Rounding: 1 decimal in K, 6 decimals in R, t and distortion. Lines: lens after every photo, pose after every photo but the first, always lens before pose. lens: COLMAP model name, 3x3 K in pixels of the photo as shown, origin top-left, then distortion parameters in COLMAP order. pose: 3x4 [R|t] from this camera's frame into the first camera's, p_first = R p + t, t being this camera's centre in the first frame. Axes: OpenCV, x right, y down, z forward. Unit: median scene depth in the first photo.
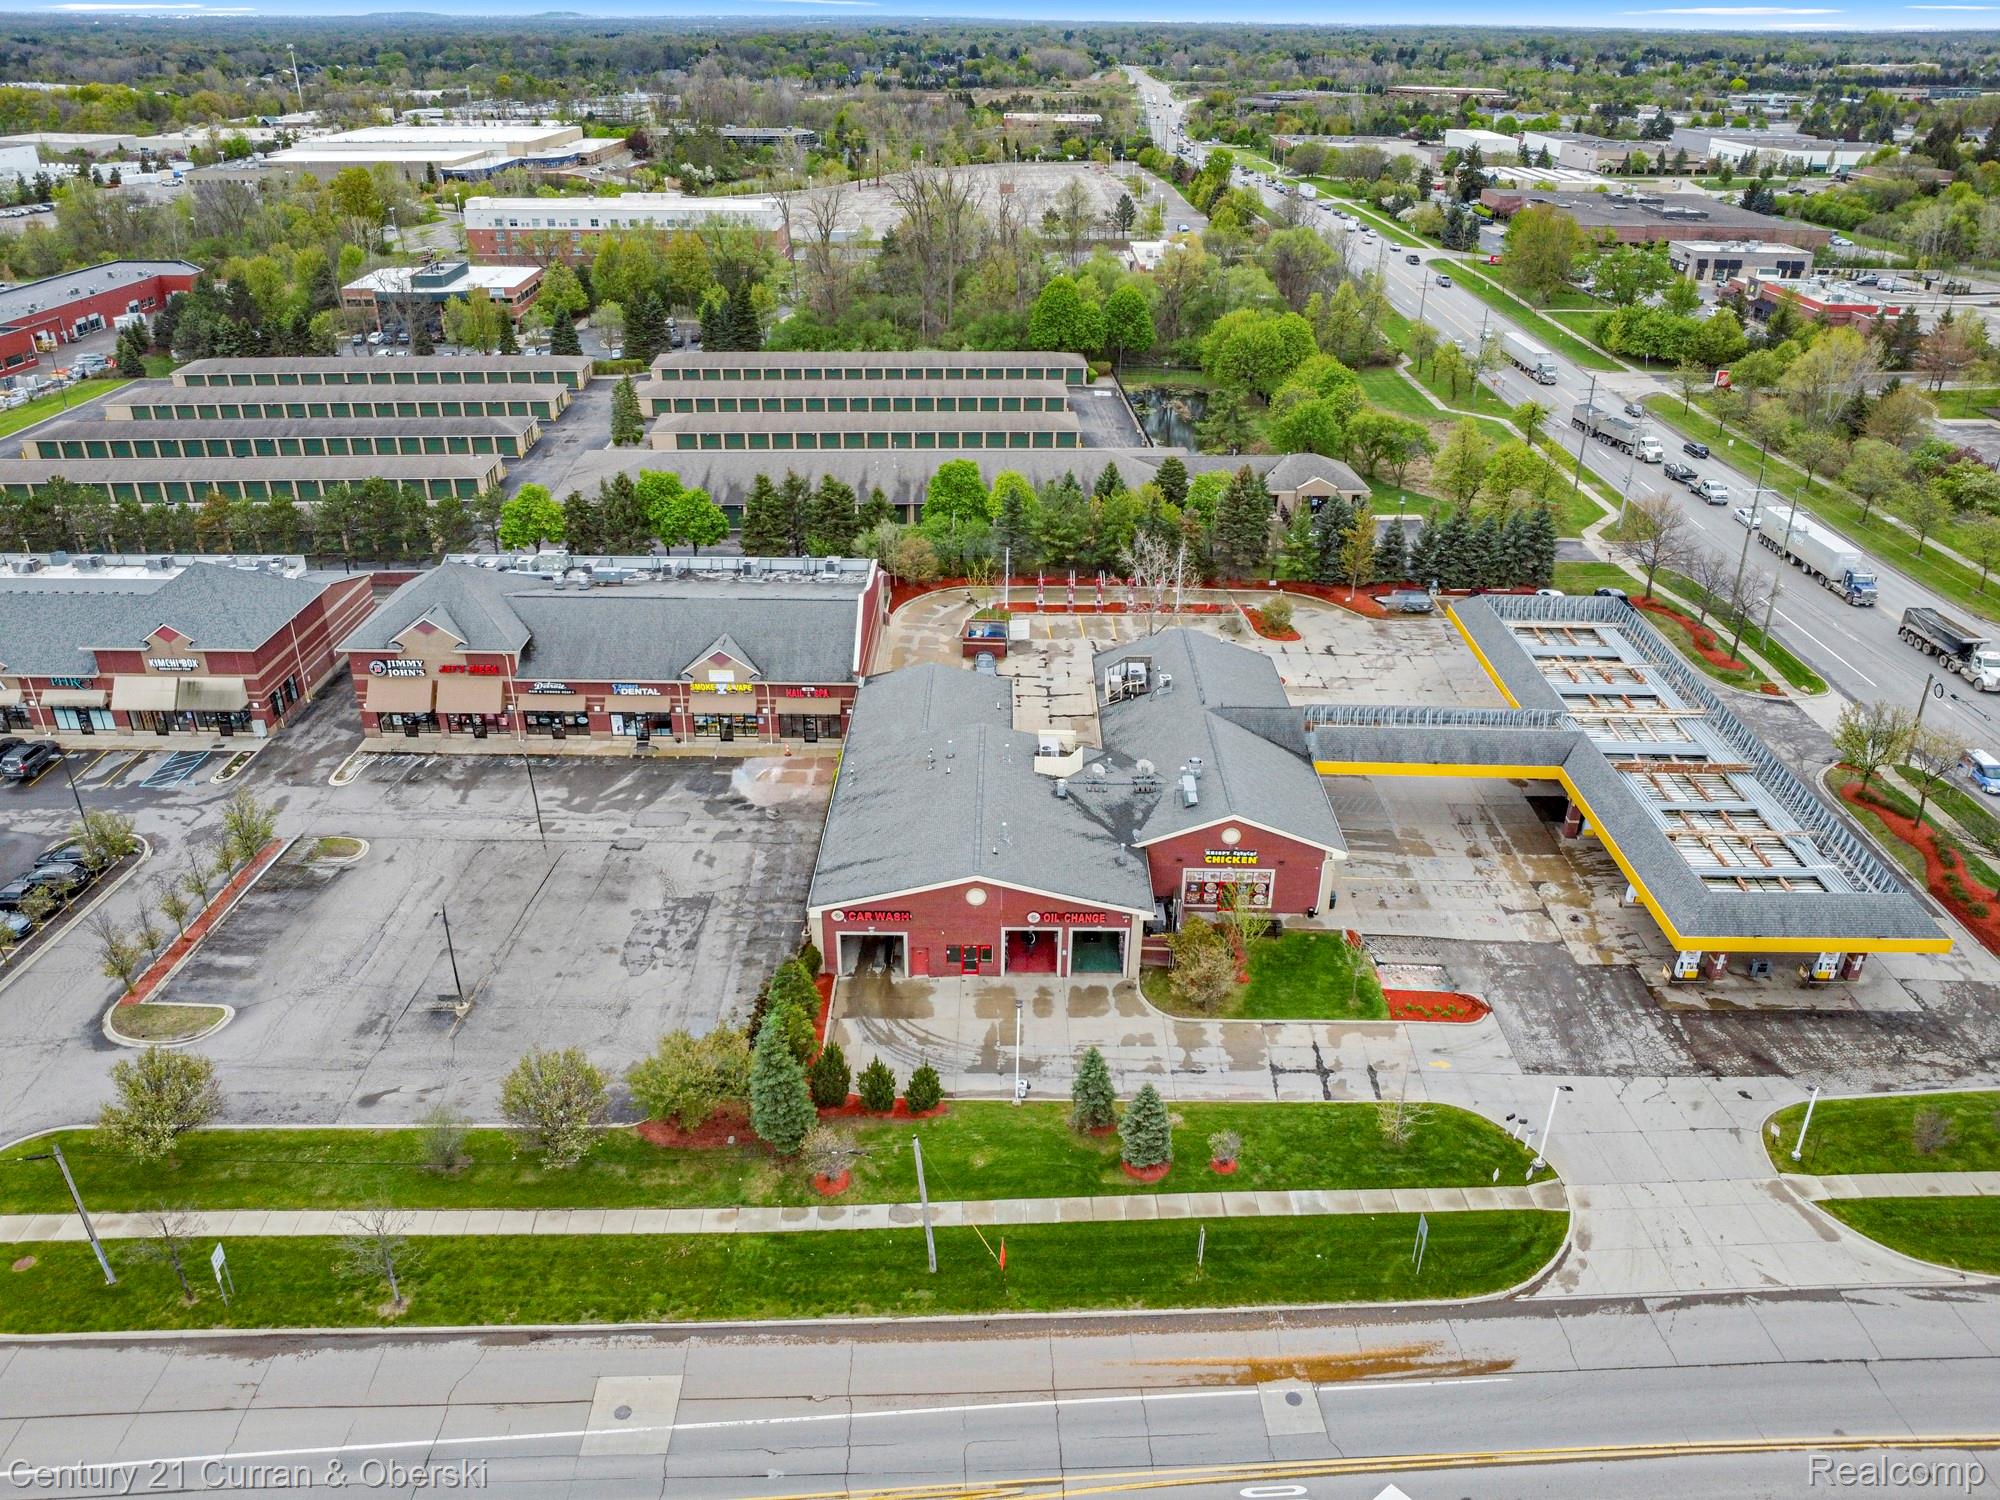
lens RADIAL K [[1451.7, 0, 1004.8], [0, 1451.7, 747.6], [0, 0, 1]] dist [-0.030192, 0.005767]
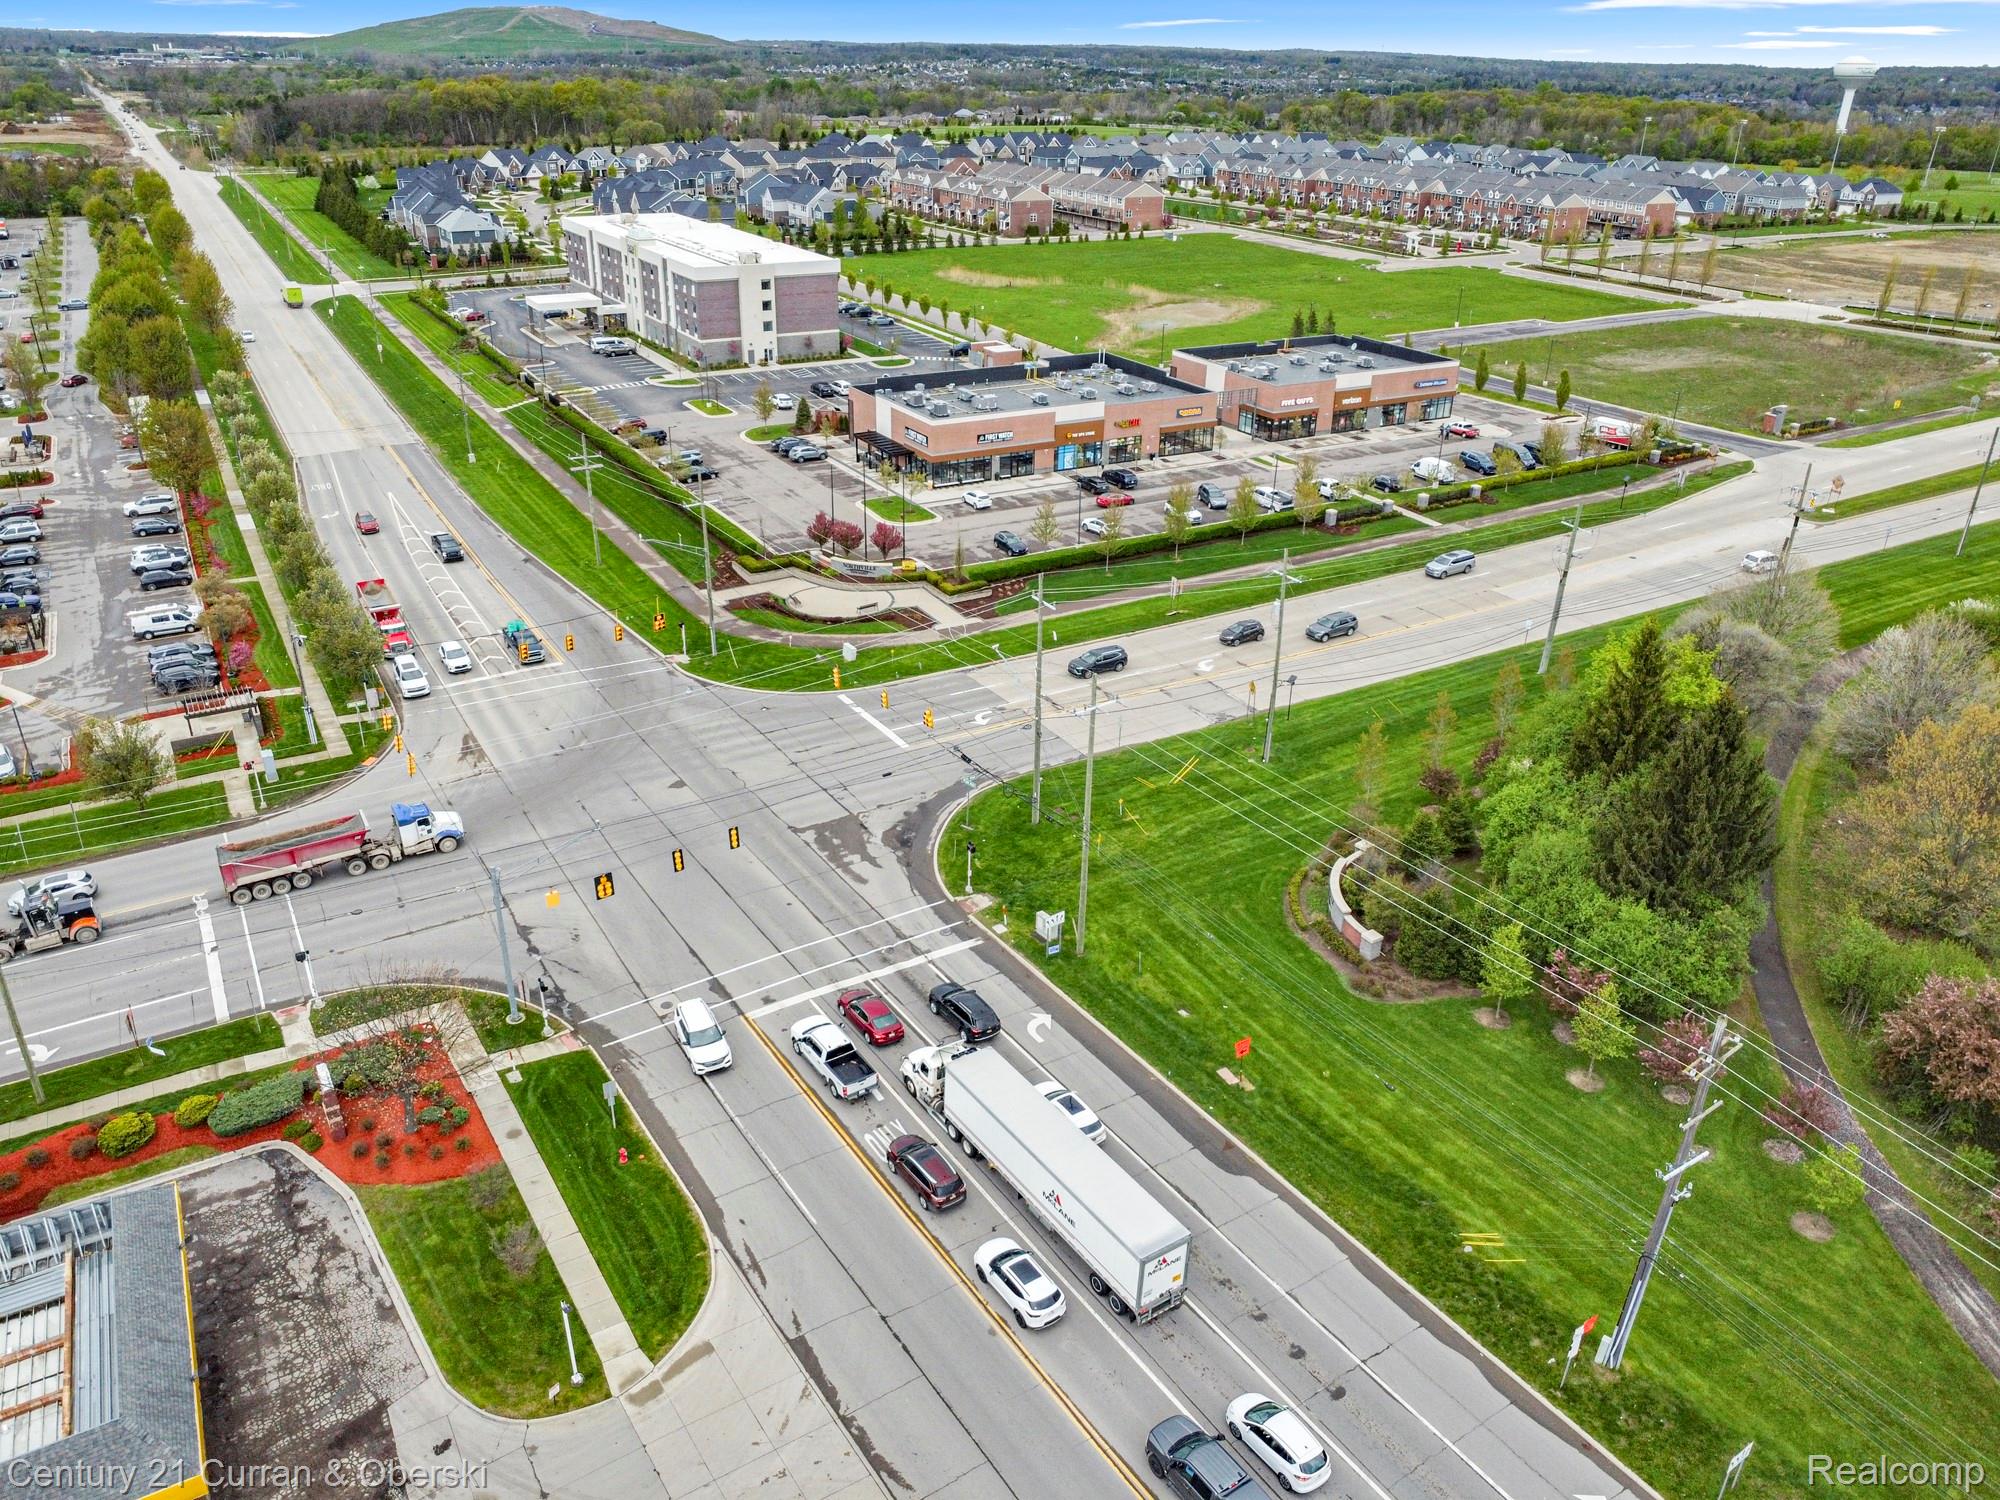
lens RADIAL K [[1464.4, 0, 983.5], [0, 1464.4, 751.1], [0, 0, 1]] dist [-0.012643, -0.000894]
pose [[-0.498551, -0.392516, 0.772903, -0.041984], [0.381250, 0.701467, 0.602157, -0.328292], [-0.778522, 0.594875, -0.200070, 0.718603]]
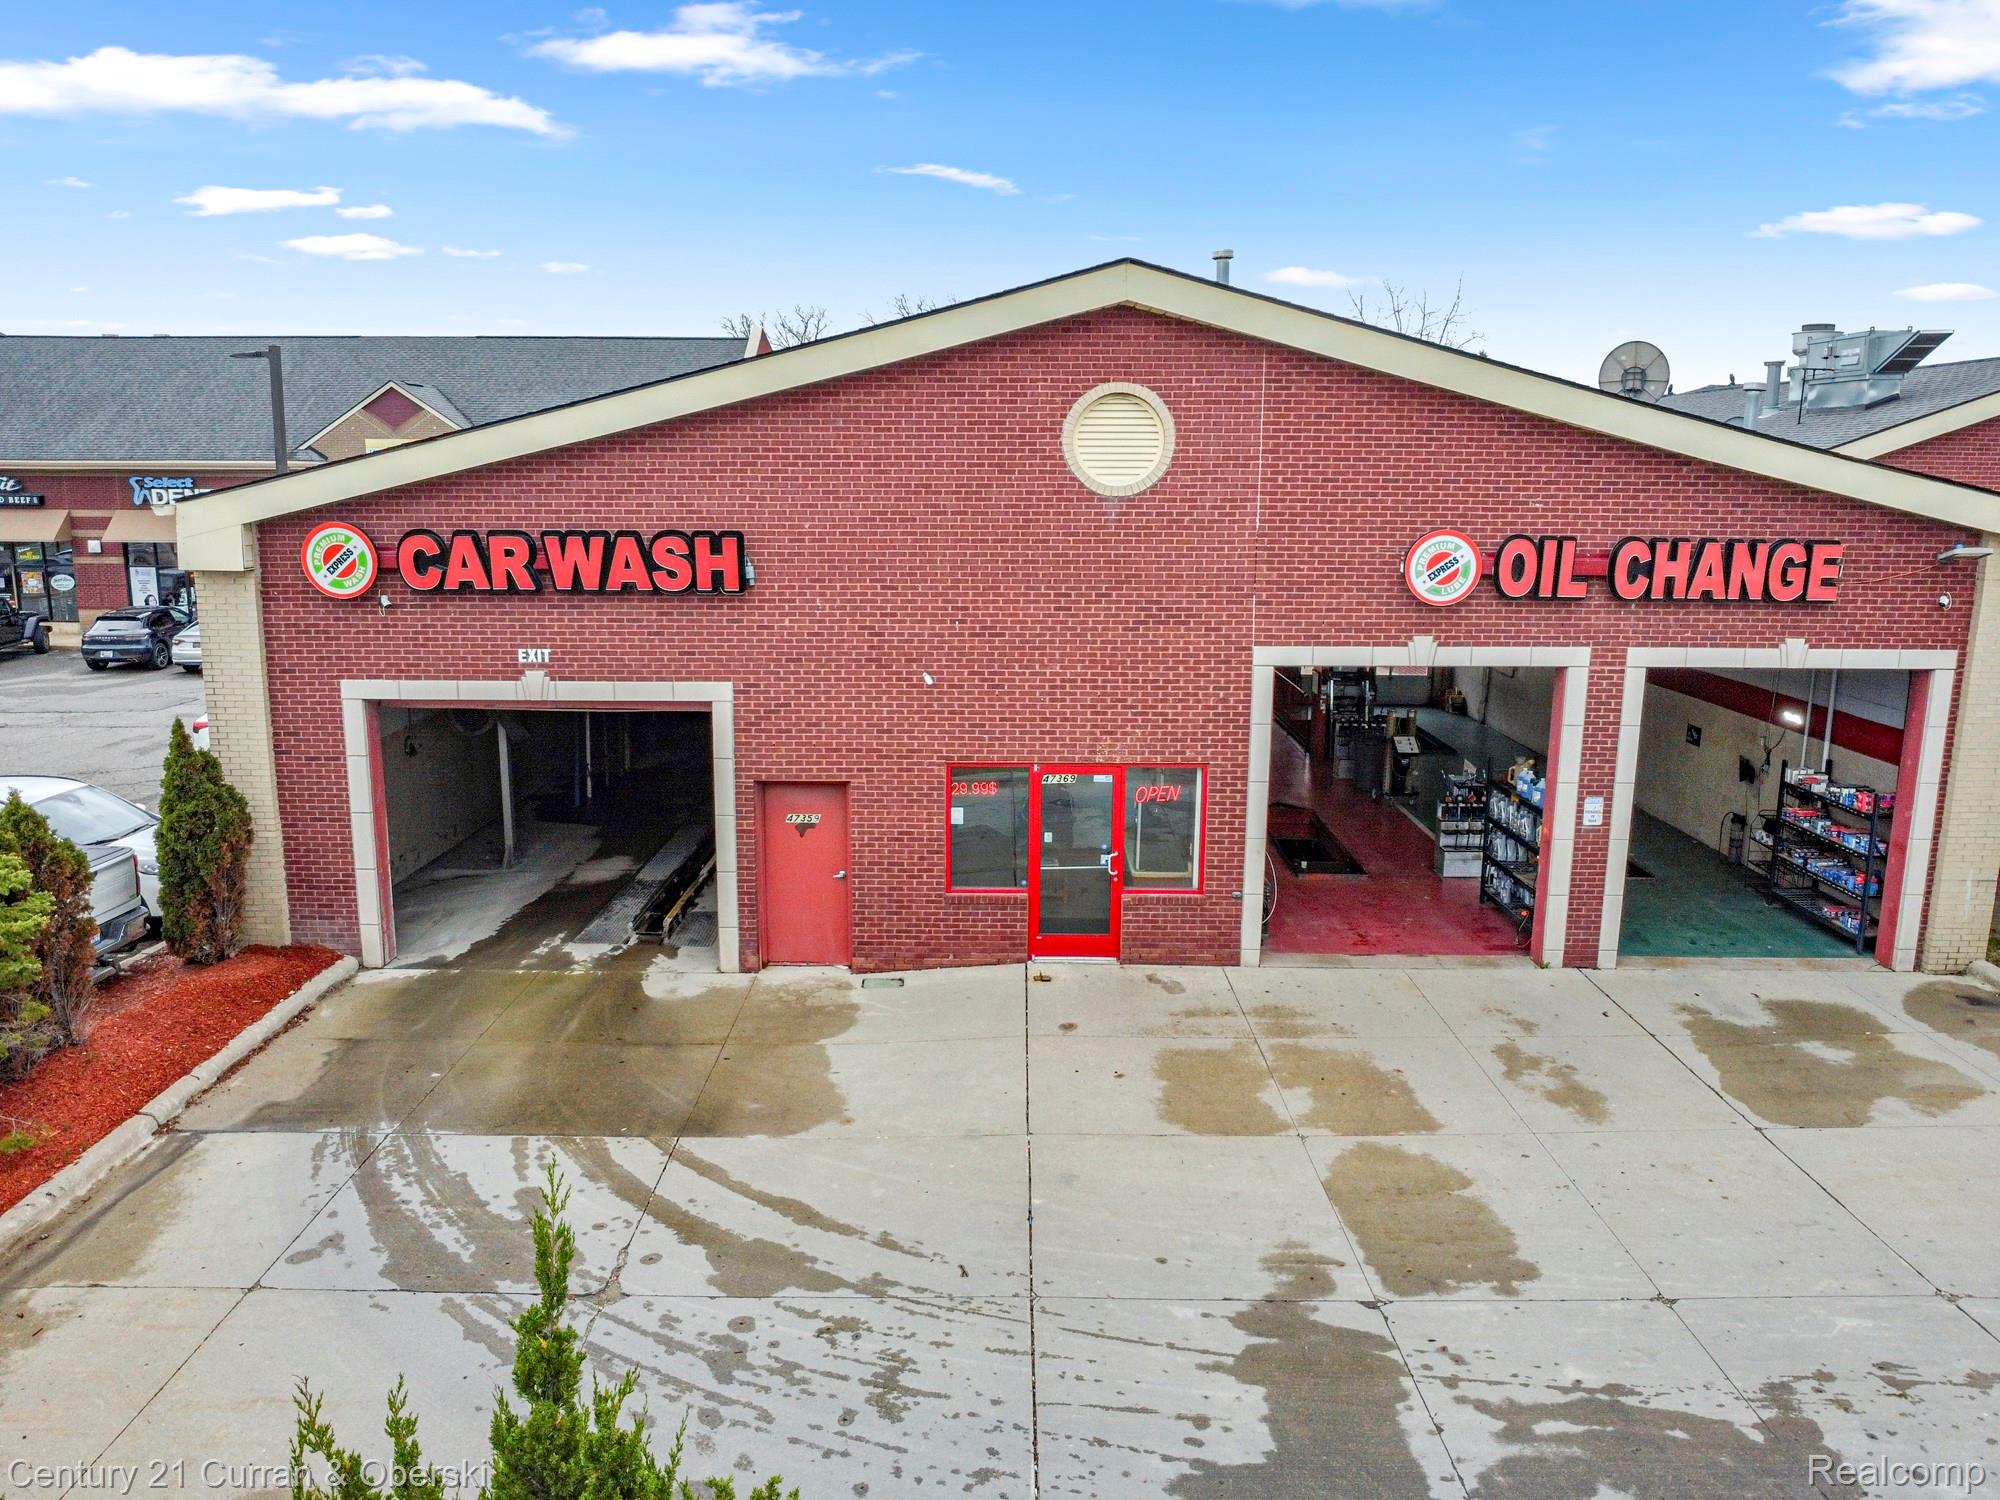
lens RADIAL K [[1446.0, 0, 995.9], [0, 1446.0, 744.1], [0, 0, 1]] dist [-0.022089, -0.008588]
pose [[0.999978, -0.002857, -0.006042, -0.035837], [0.001016, 0.958484, -0.285145, 0.200661], [0.006605, 0.285133, 0.958465, 0.895171]]
